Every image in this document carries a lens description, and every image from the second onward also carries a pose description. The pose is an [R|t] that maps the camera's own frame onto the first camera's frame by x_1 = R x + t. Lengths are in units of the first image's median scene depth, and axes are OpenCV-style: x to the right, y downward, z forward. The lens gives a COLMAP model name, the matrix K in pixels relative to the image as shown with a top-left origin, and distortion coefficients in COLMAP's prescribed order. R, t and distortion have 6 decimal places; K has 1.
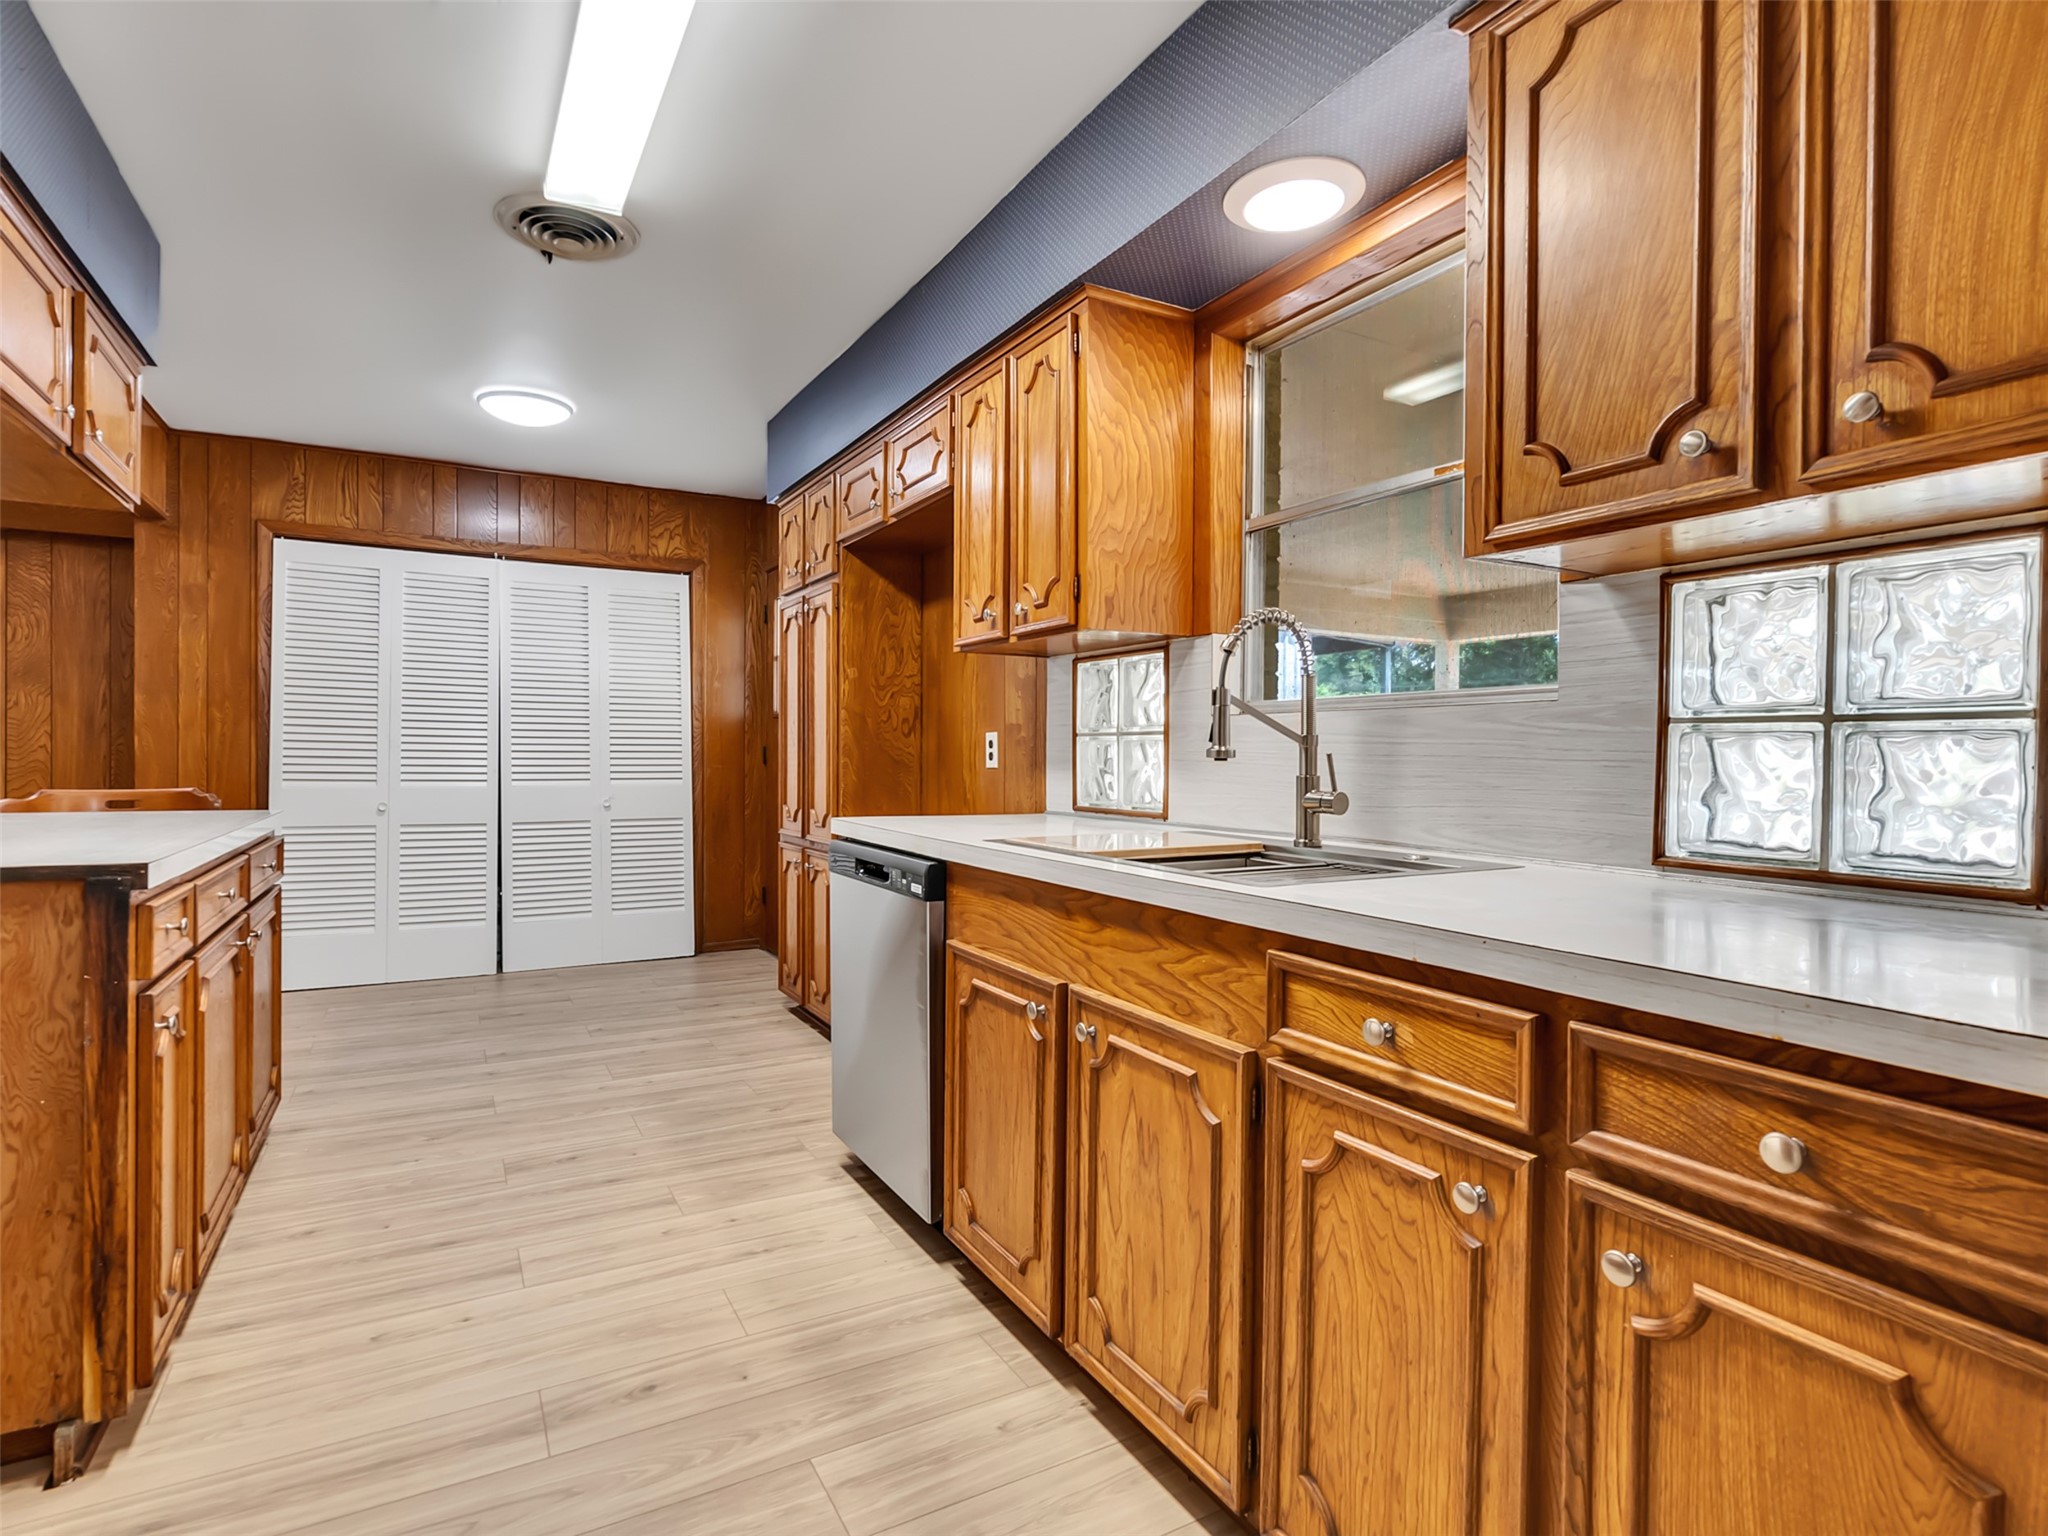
lens RADIAL K [[1051.5, 0, 1013.9], [0, 1051.5, 764.3], [0, 0, 1]] dist [-0.007018, 0.003646]
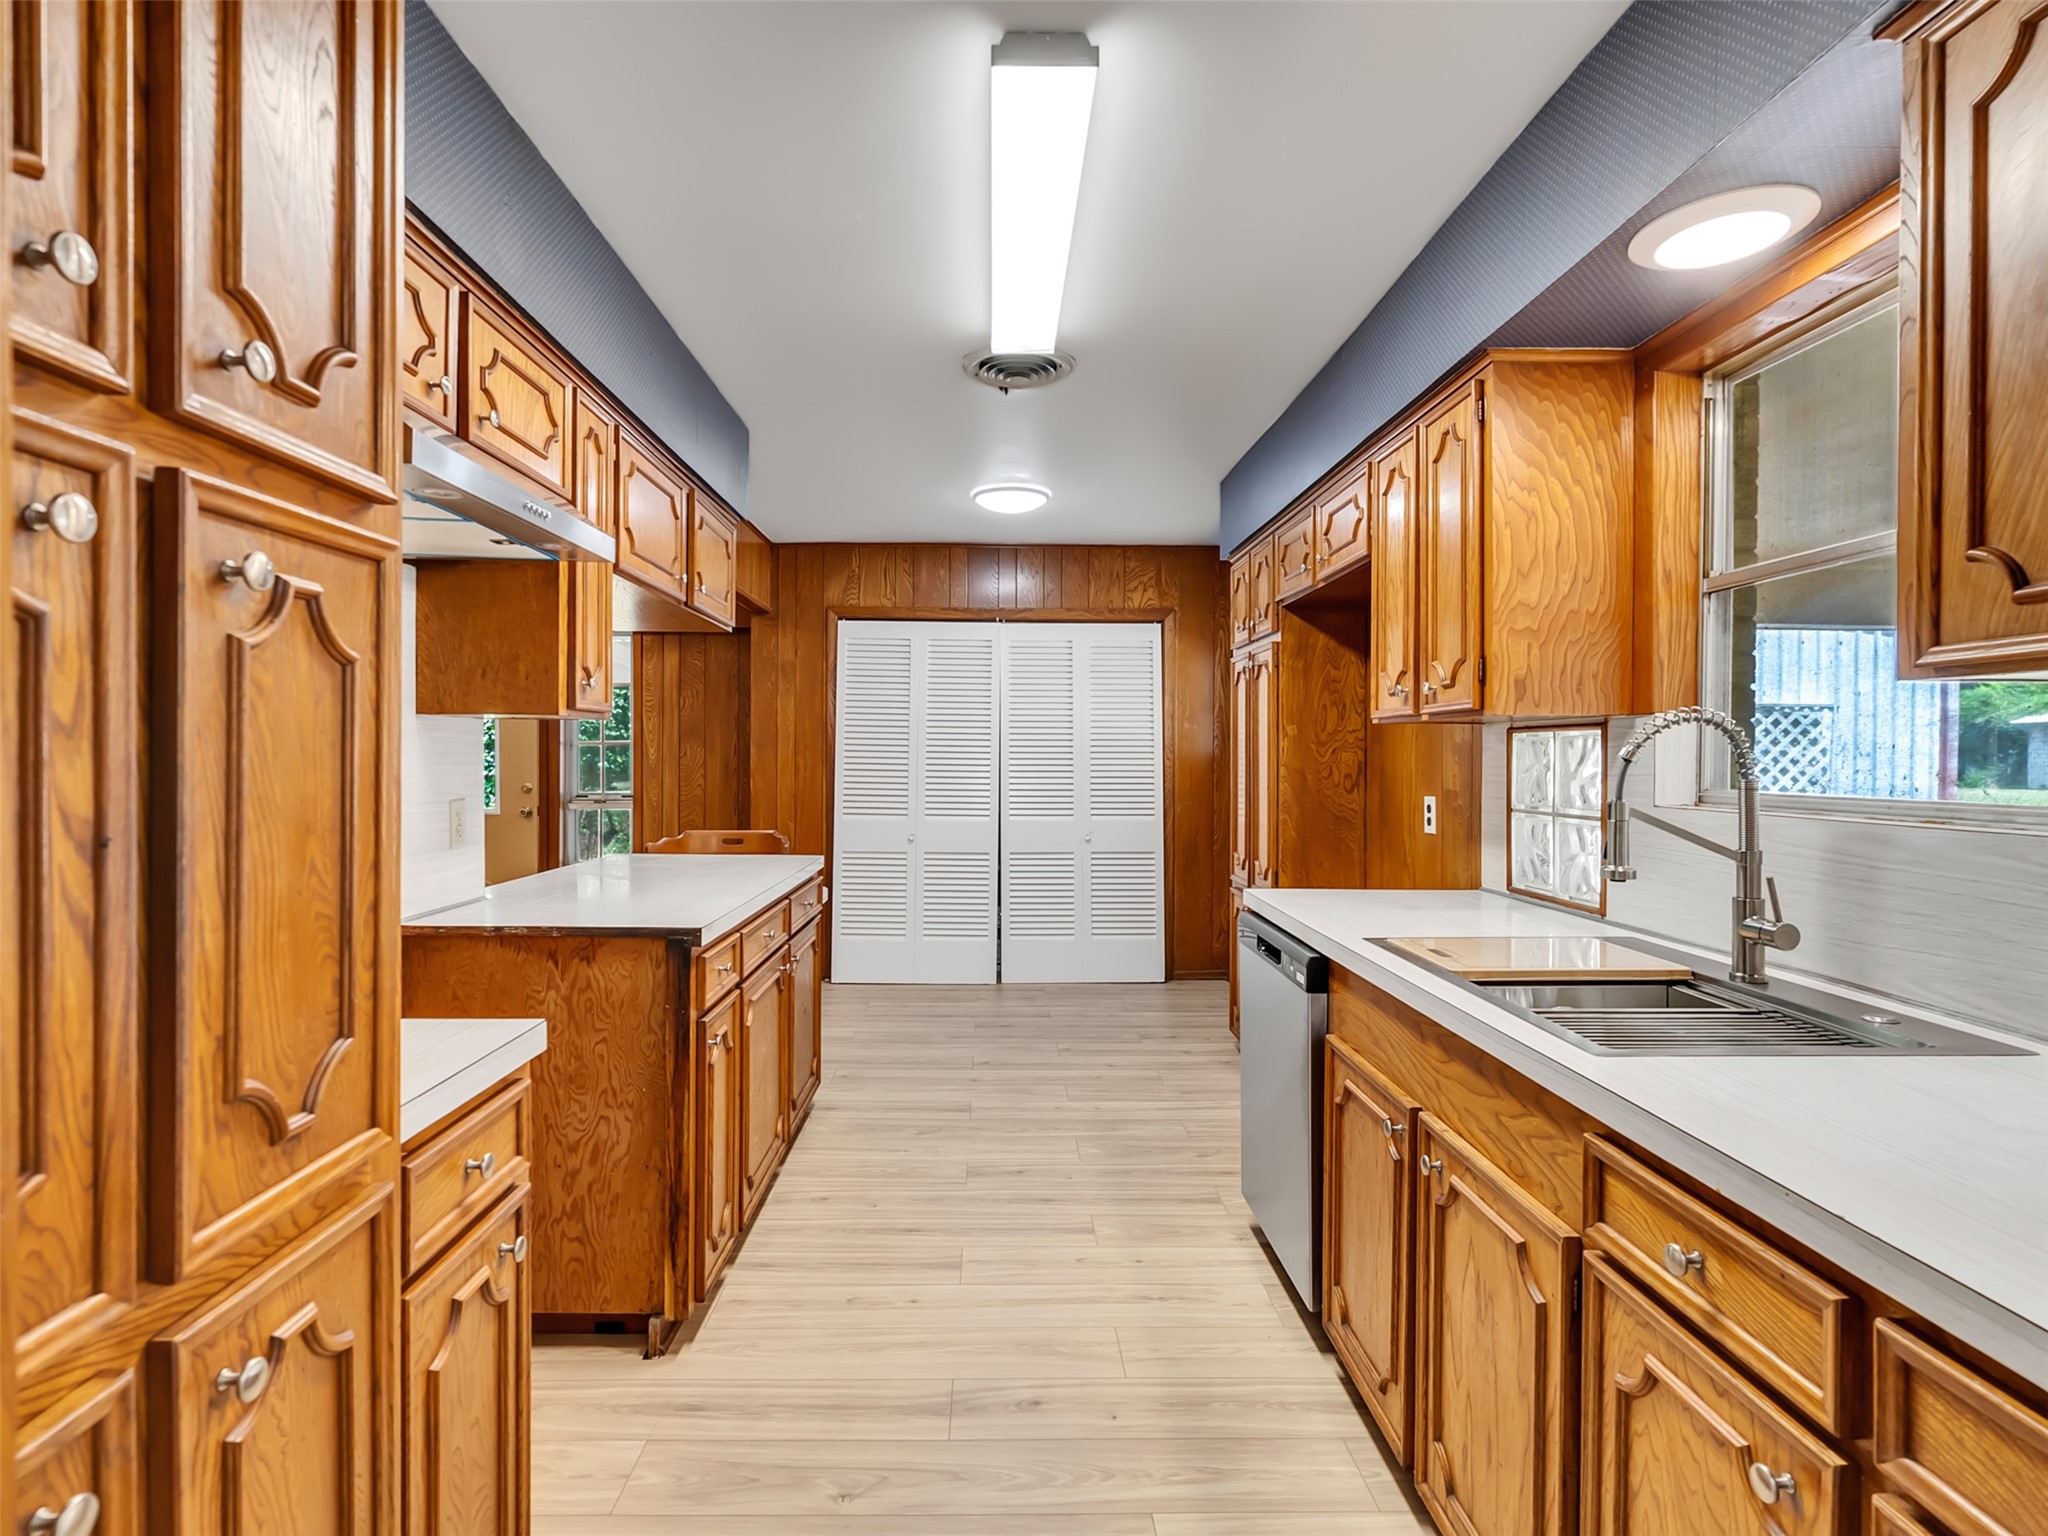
lens RADIAL K [[1051.5, 0, 1007.8], [0, 1051.5, 764.0], [0, 0, 1]] dist [-0.007018, 0.003646]
pose [[0.883071, 0.000732, -0.469240, 0.129534], [-0.002574, 0.999991, -0.003283, -0.081994], [0.469233, 0.004107, 0.883065, -0.030157]]
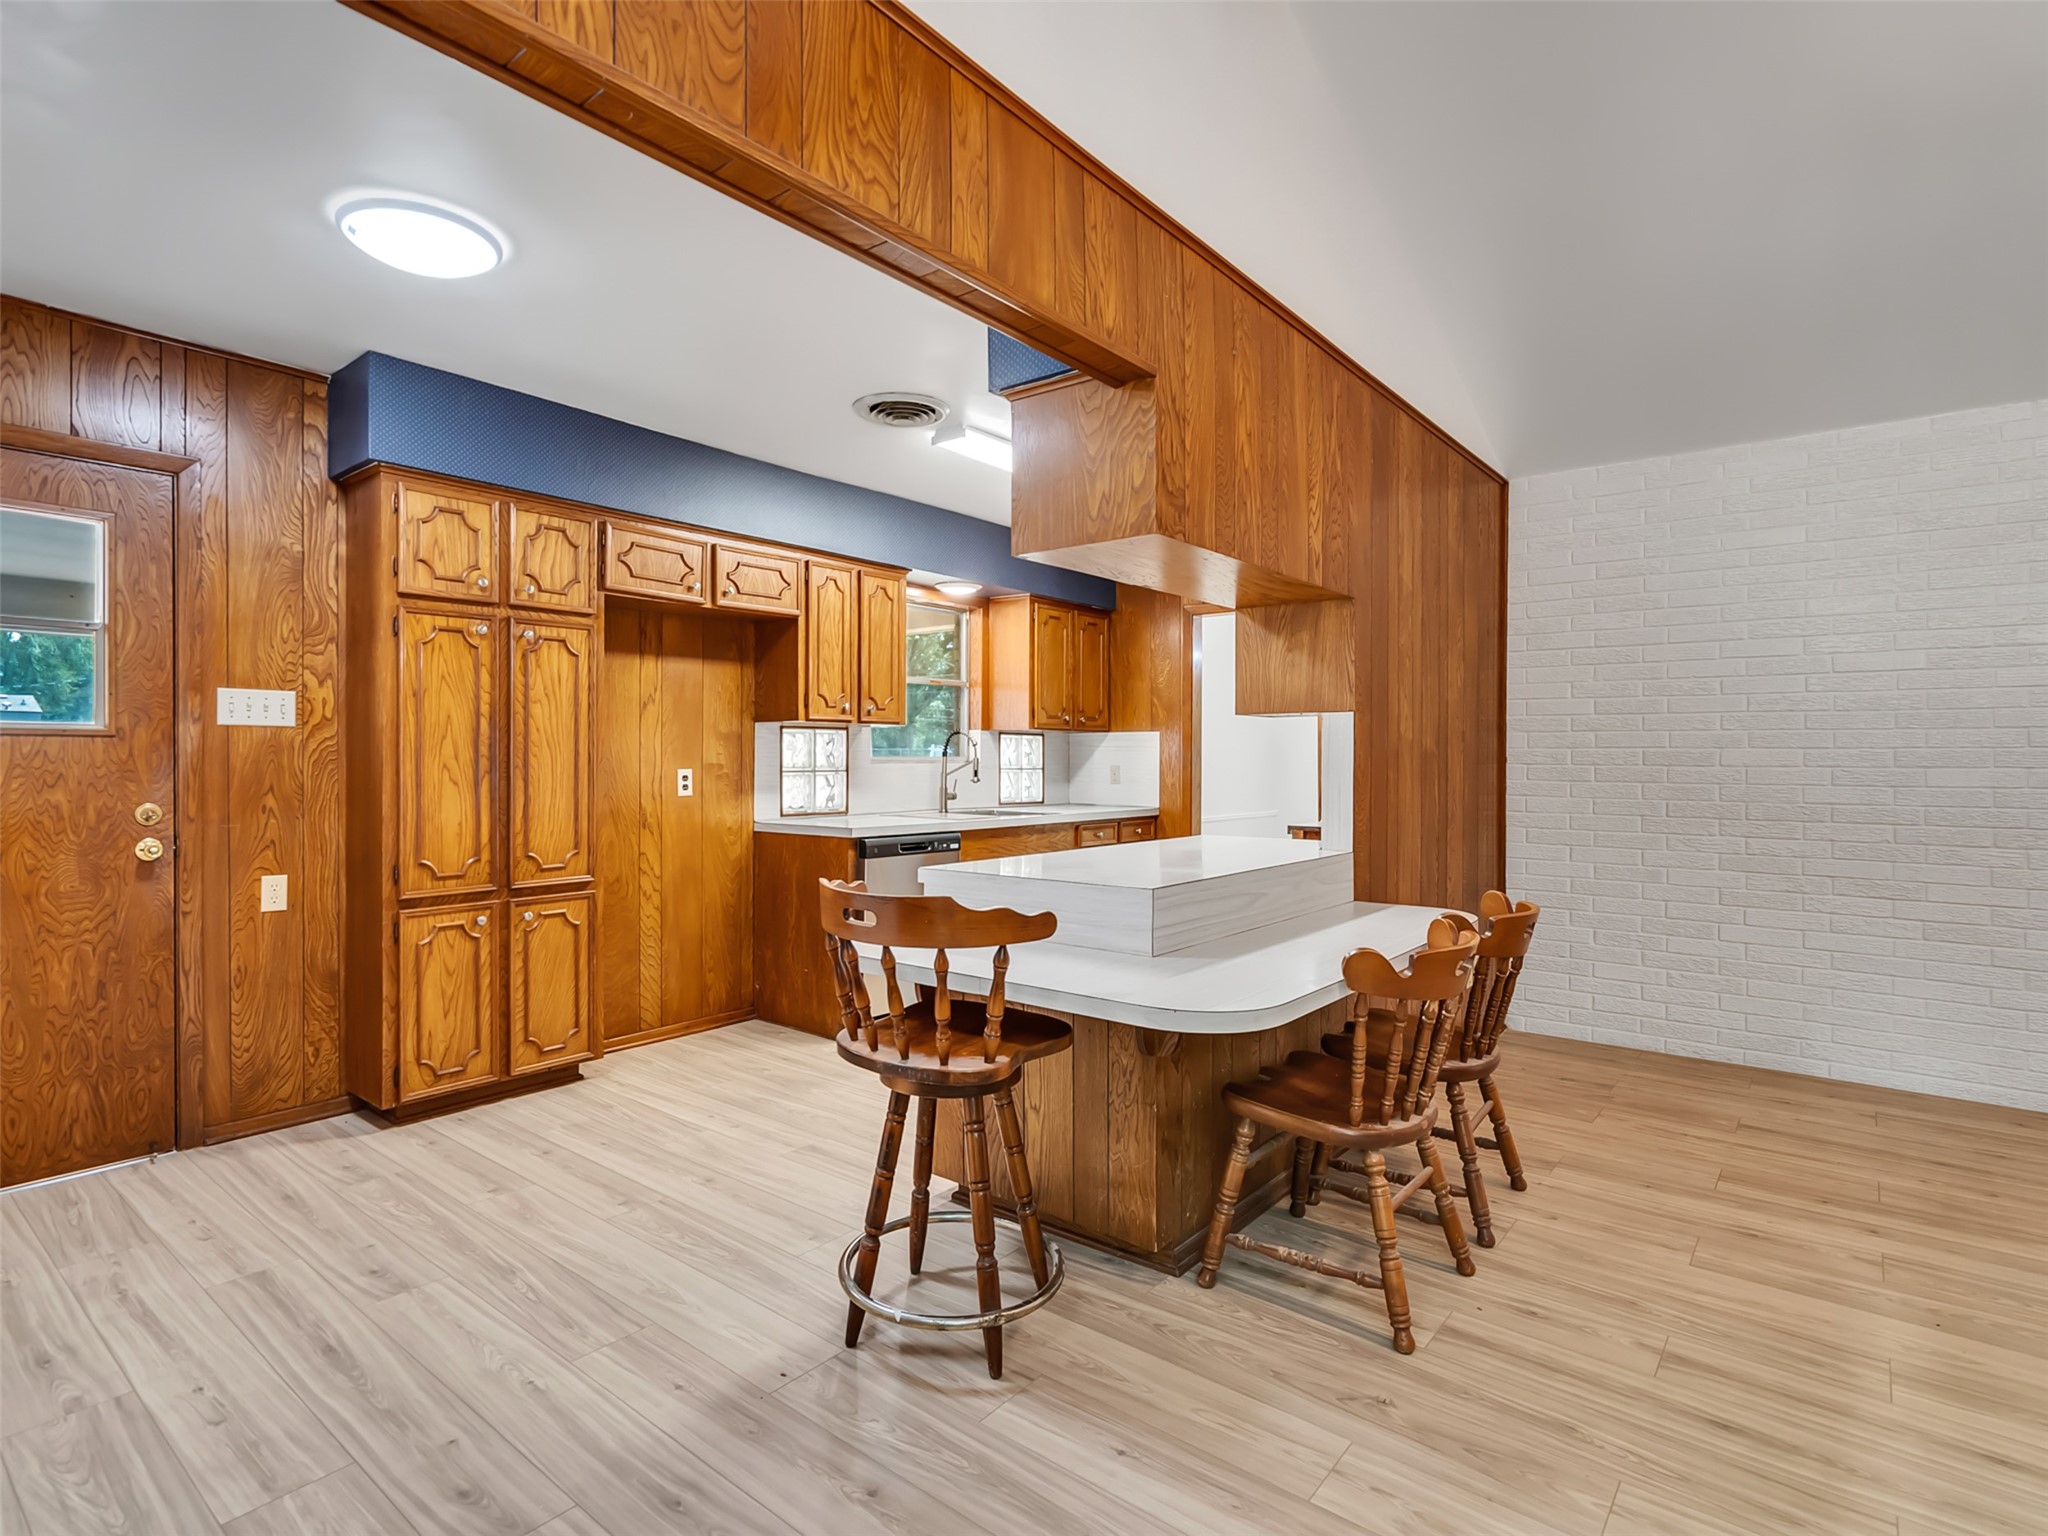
lens RADIAL K [[1051.5, 0, 999.0], [0, 1051.5, 768.6], [0, 0, 1]] dist [-0.007018, 0.003646]
pose [[-0.367288, -0.018878, 0.929916, -2.077211], [0.003747, 0.999756, 0.021775, -0.086626], [-0.930100, 0.011482, -0.367128, 1.650662]]
